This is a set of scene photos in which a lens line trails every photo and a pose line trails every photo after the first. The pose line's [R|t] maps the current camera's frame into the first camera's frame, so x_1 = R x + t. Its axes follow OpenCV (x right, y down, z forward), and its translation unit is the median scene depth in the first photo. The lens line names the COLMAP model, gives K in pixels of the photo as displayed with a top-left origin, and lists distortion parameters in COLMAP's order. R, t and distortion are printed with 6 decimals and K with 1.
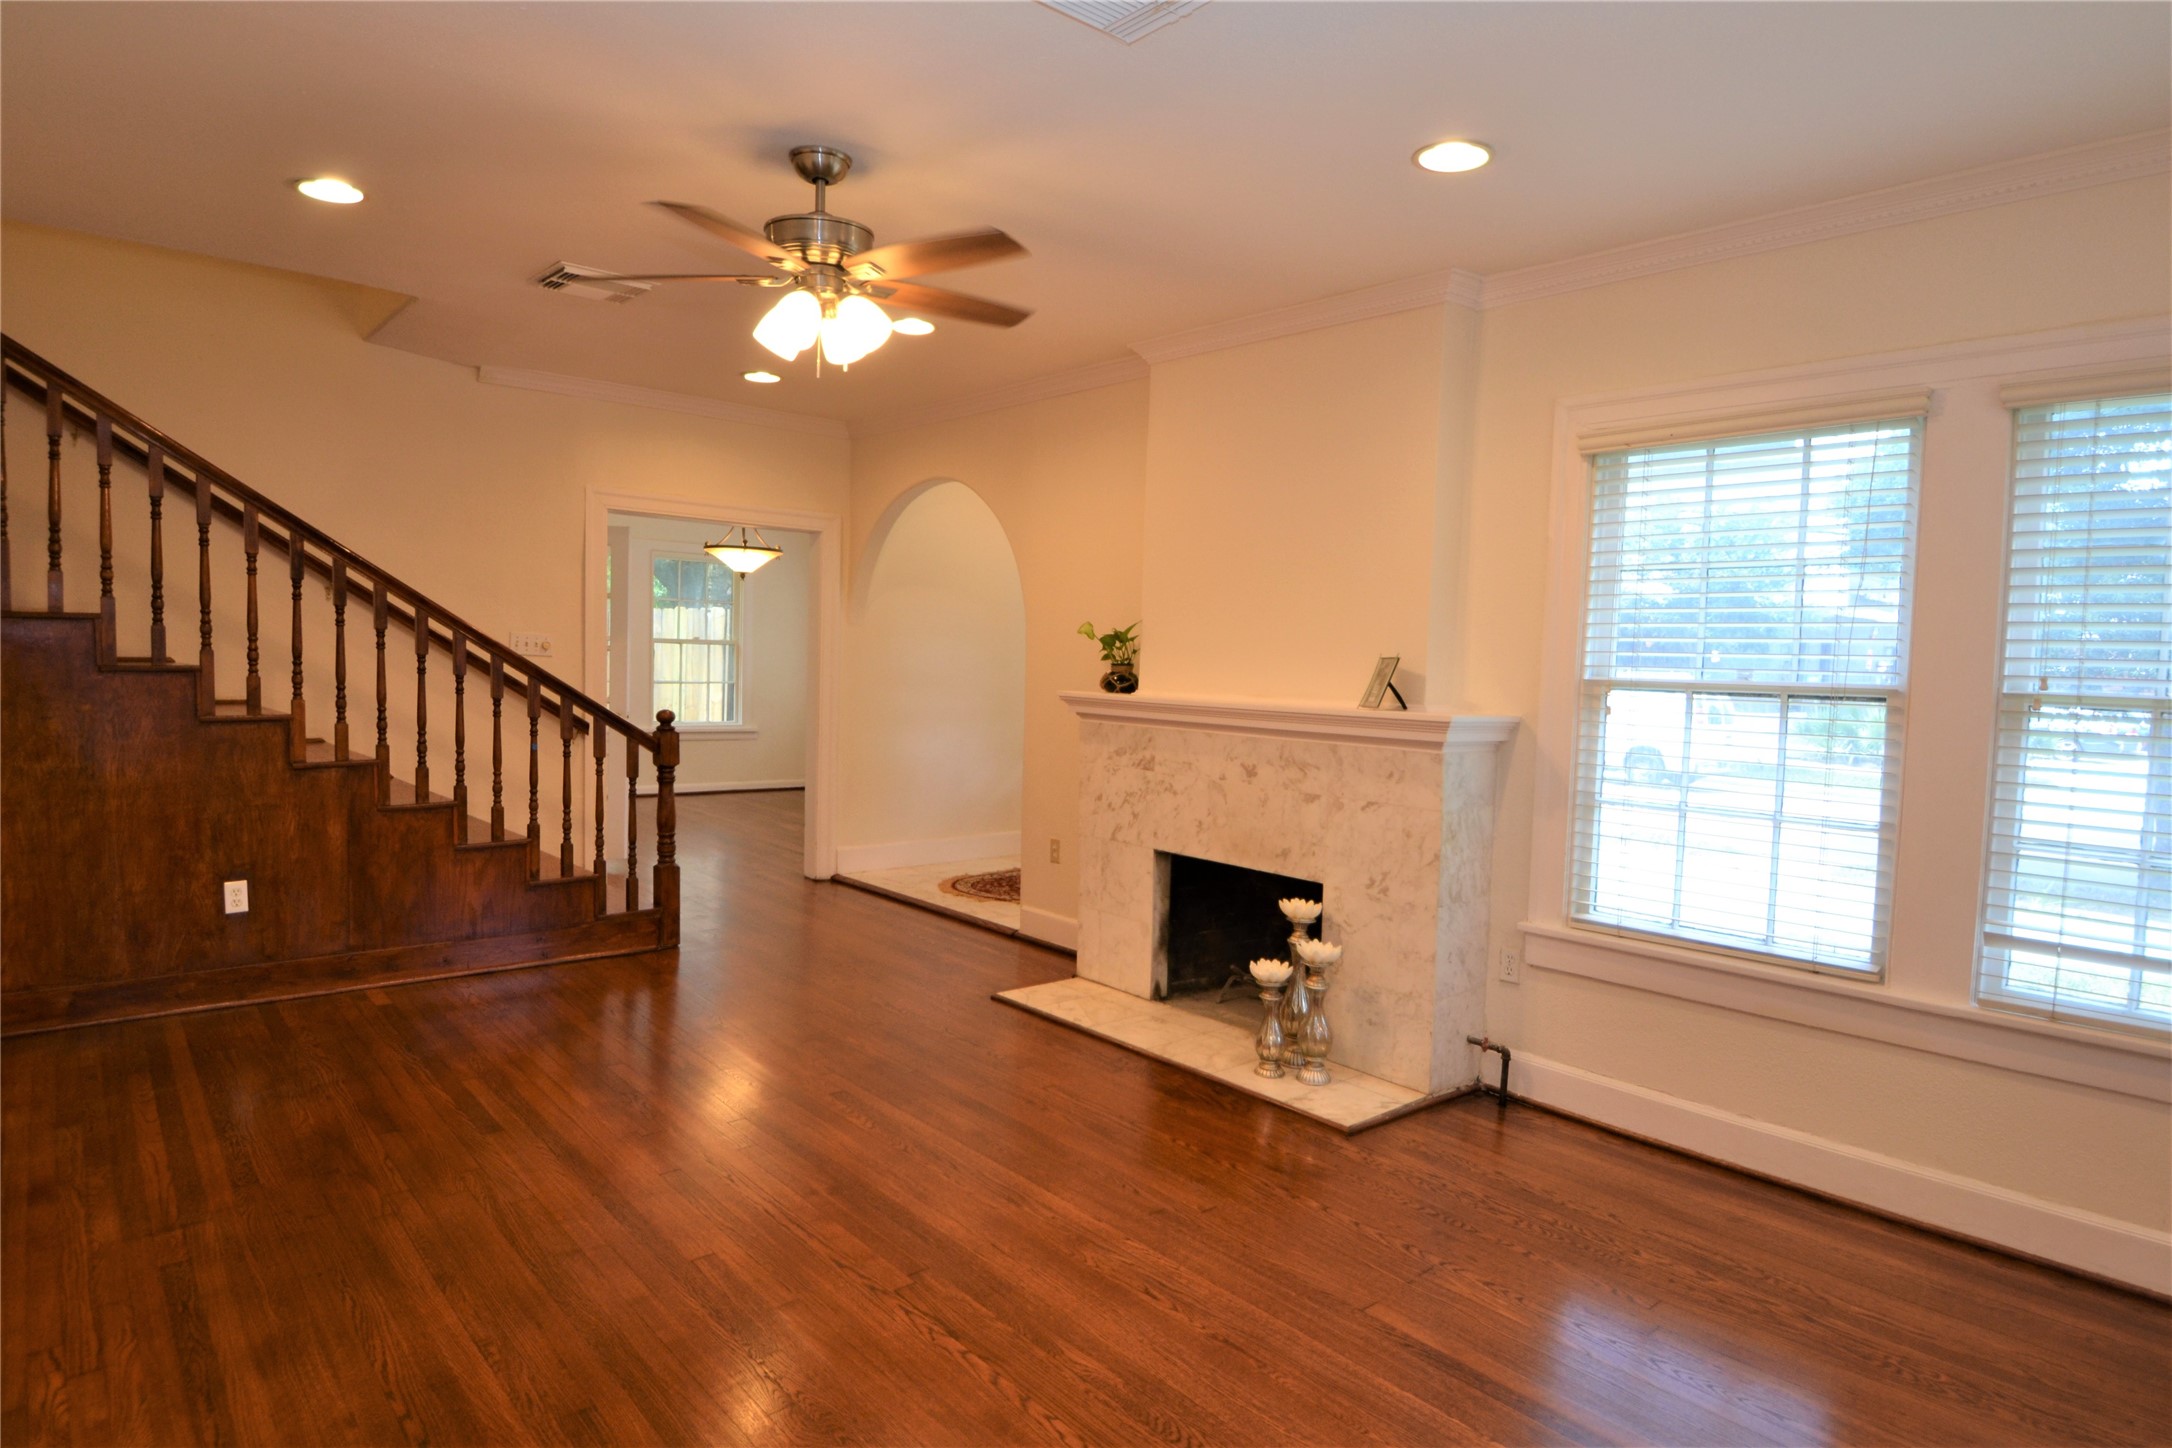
lens RADIAL K [[1210.7, 0, 1070.3], [0, 1210.7, 722.9], [0, 0, 1]] dist [-0.006357, -0.017012]
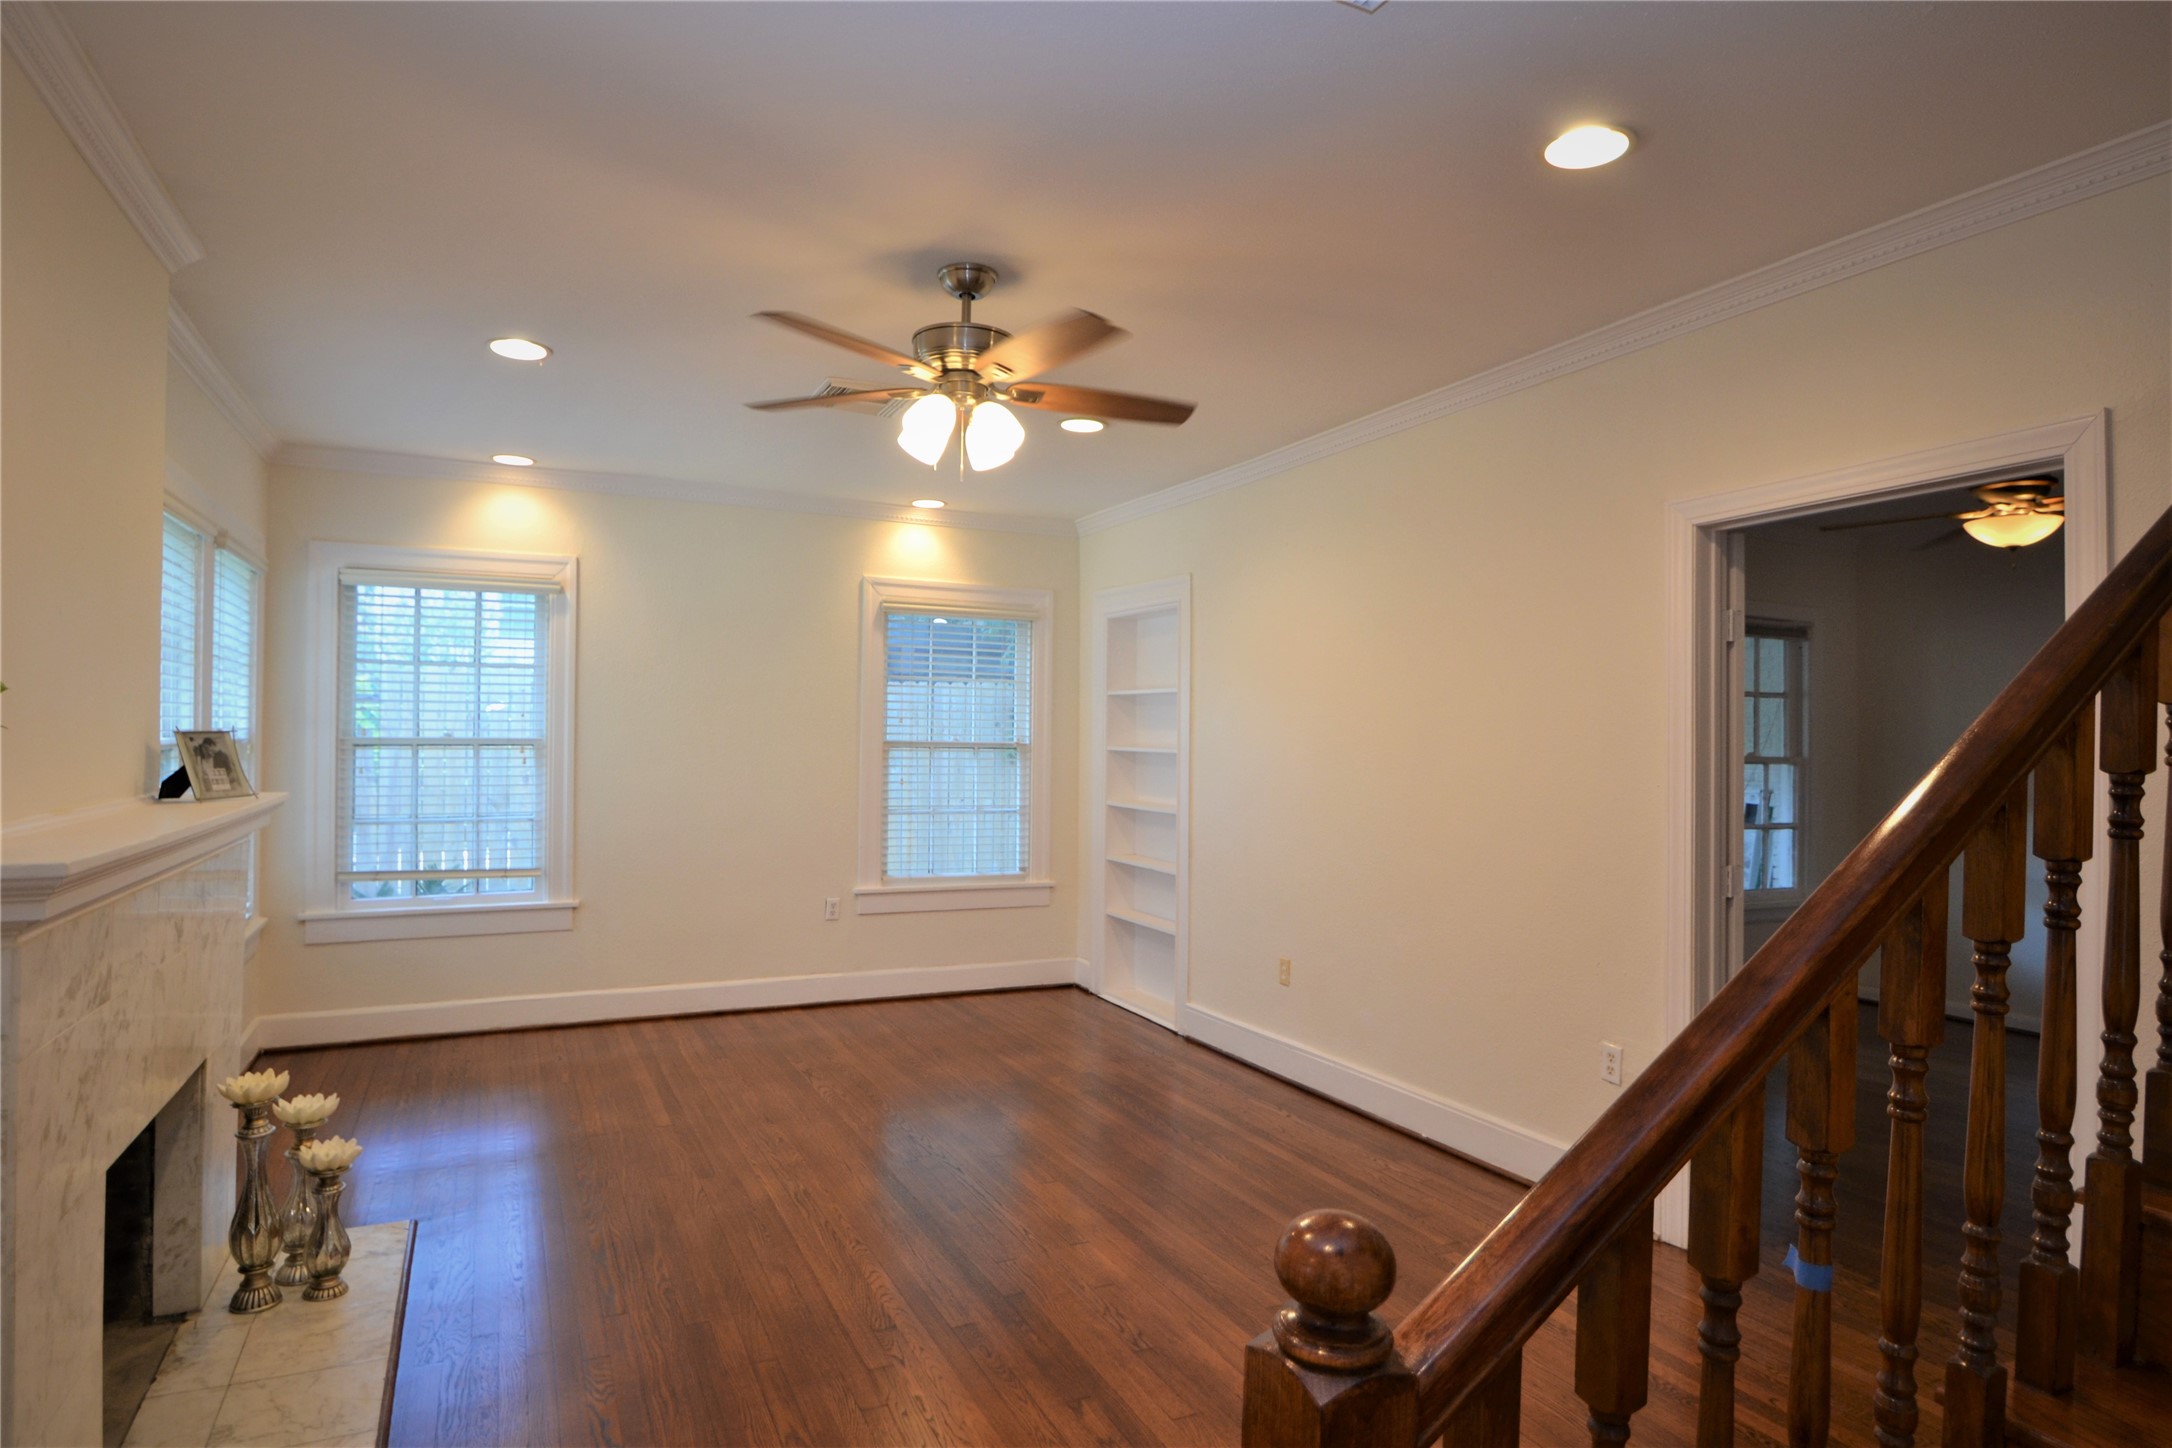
lens RADIAL K [[1210.7, 0, 1070.3], [0, 1210.7, 722.9], [0, 0, 1]] dist [-0.006357, -0.017012]
pose [[-0.961984, -0.041156, 0.269988, -0.421391], [-0.027228, 0.998108, 0.055133, -0.104704], [-0.271746, 0.045686, -0.961284, 1.426470]]
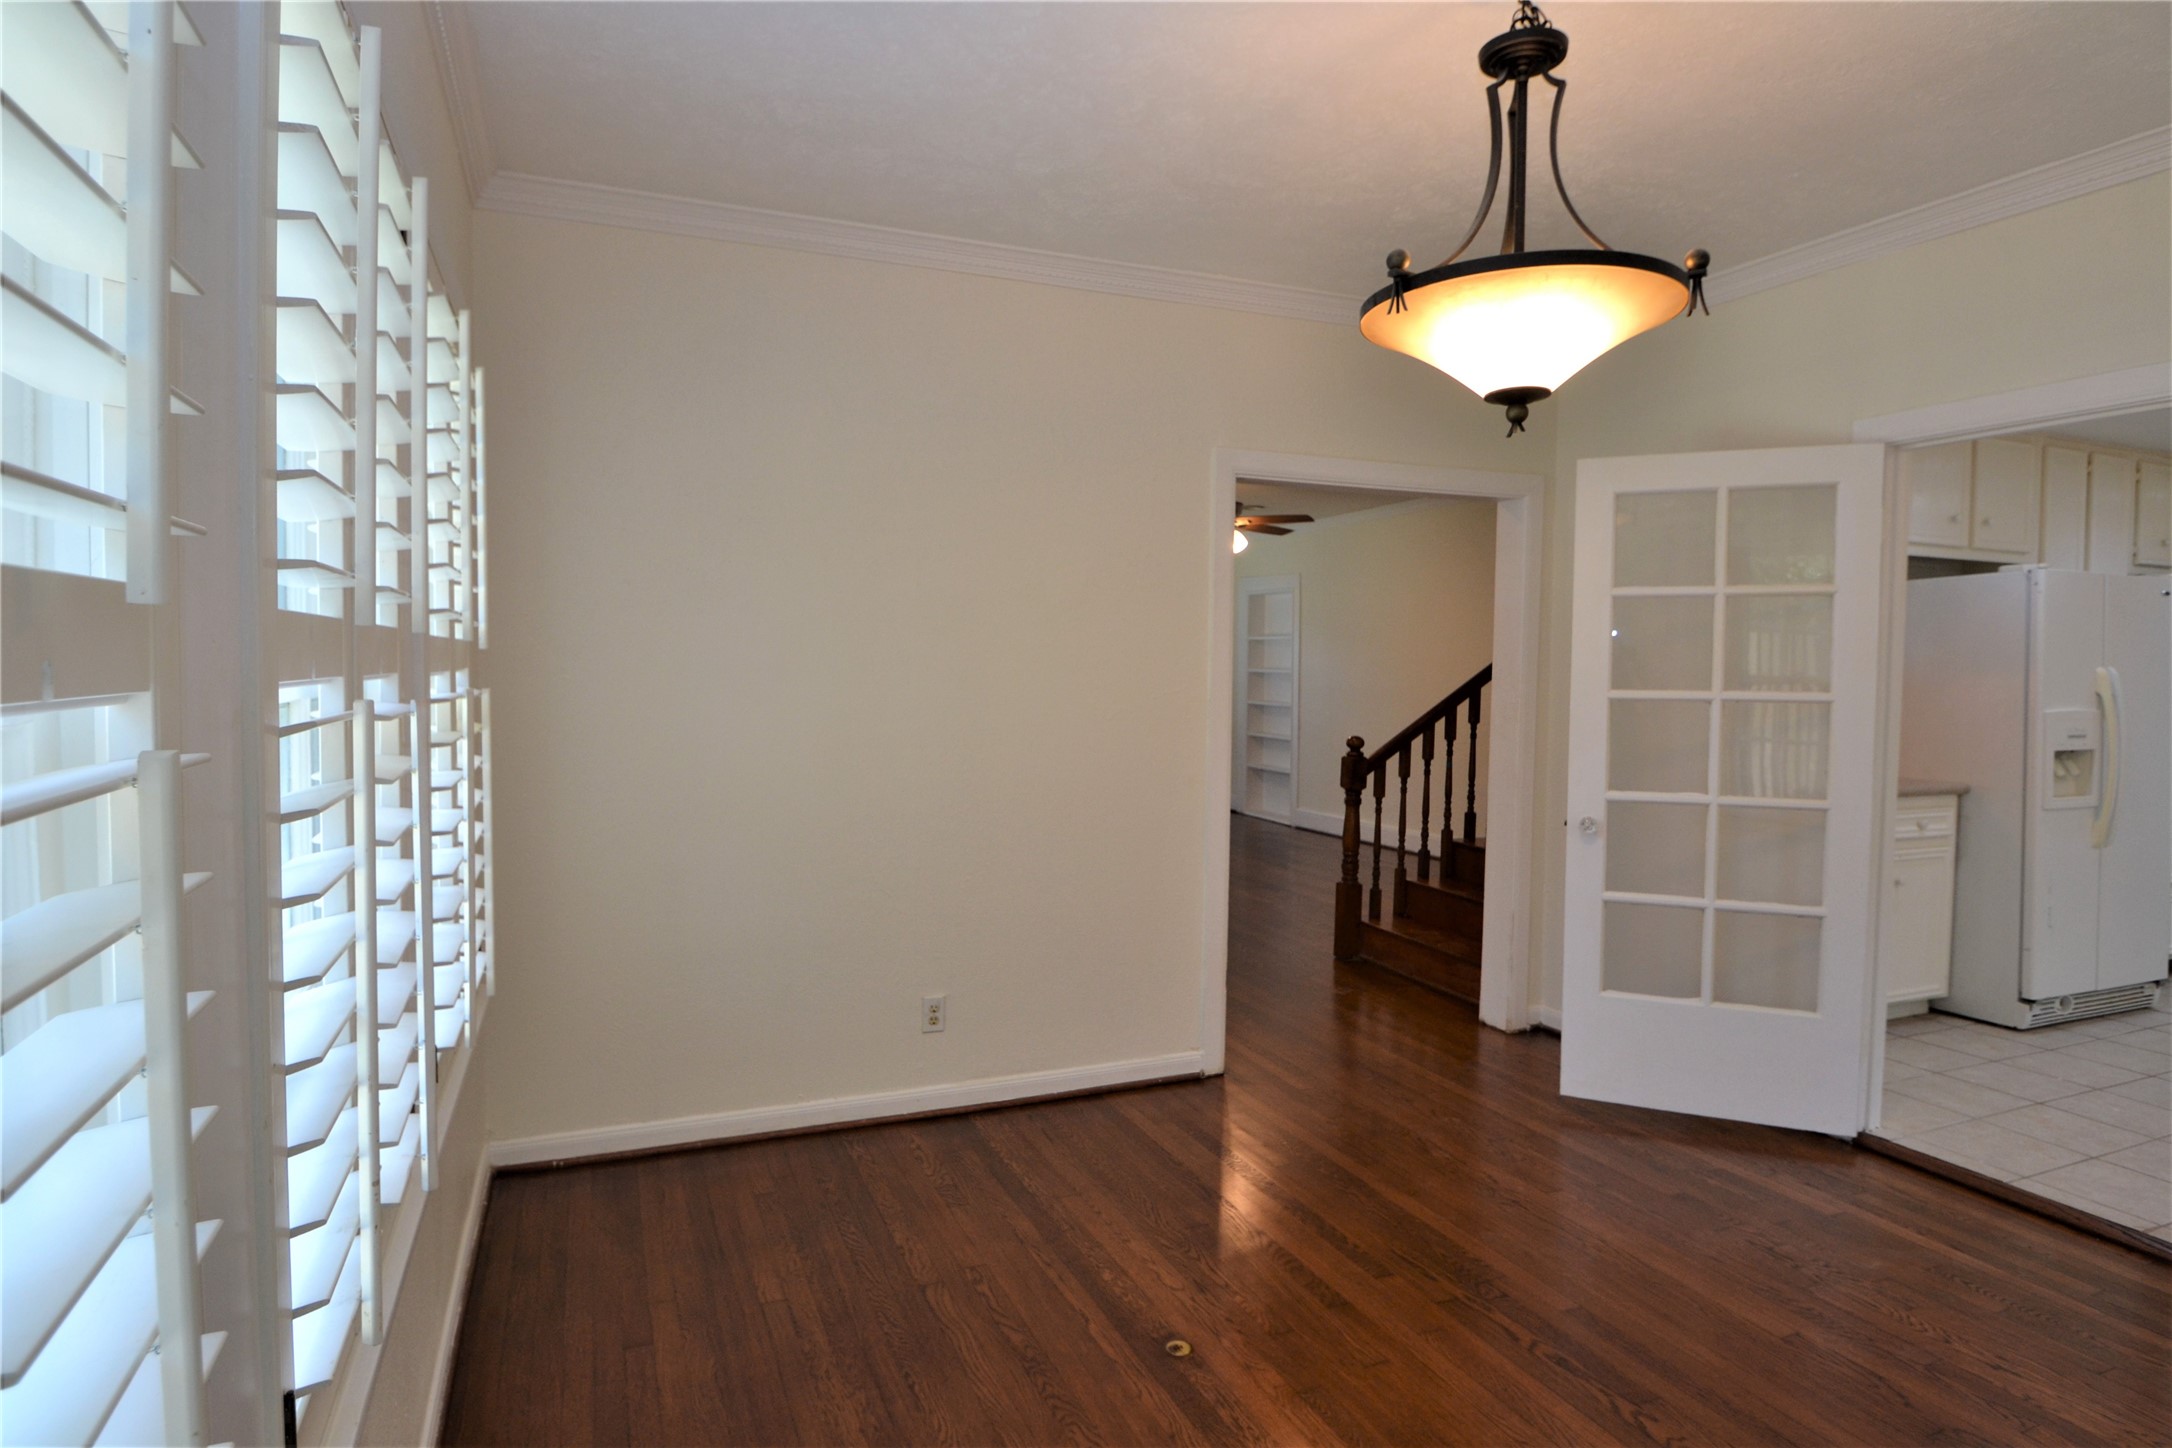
lens RADIAL K [[1182.6, 0, 1088.7], [0, 1182.6, 694.8], [0, 0, 1]] dist [-0.000703, 0.000054]
pose [[-0.948217, -0.054802, 0.312861, -0.530666], [-0.027482, 0.995465, 0.091075, -0.158788], [-0.316433, 0.077761, -0.945422, 2.467905]]
